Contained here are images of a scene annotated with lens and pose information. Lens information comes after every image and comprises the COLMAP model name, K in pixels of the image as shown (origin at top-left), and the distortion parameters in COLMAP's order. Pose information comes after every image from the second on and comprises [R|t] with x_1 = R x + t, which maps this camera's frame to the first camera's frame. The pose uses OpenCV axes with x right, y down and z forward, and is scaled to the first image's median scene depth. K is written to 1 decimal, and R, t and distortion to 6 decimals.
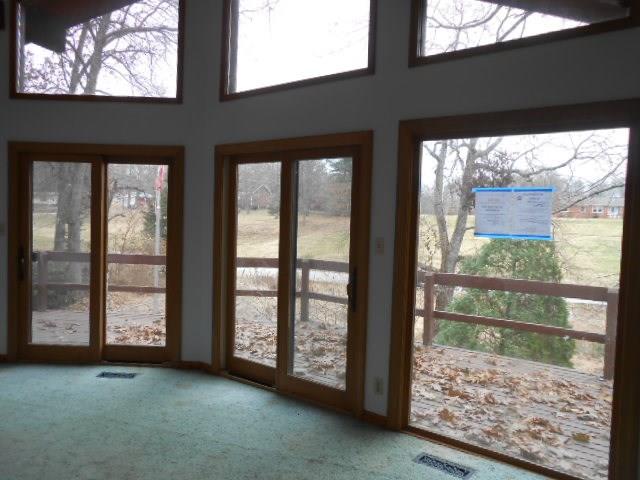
lens RADIAL K [[505.2, 0, 320.0], [0, 505.2, 240.0], [0, 0, 1]] dist [-0.034030, 0.073640]
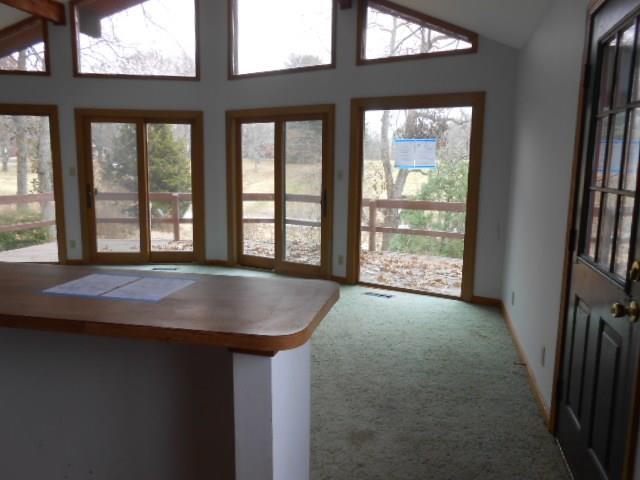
lens RADIAL K [[505.2, 0, 320.0], [0, 505.2, 240.0], [0, 0, 1]] dist [-0.034030, 0.073640]
pose [[0.994943, -0.031013, 0.095532, -0.078366], [0.020959, 0.994304, 0.104504, 0.033422], [-0.098229, -0.101973, 0.989926, -0.456537]]
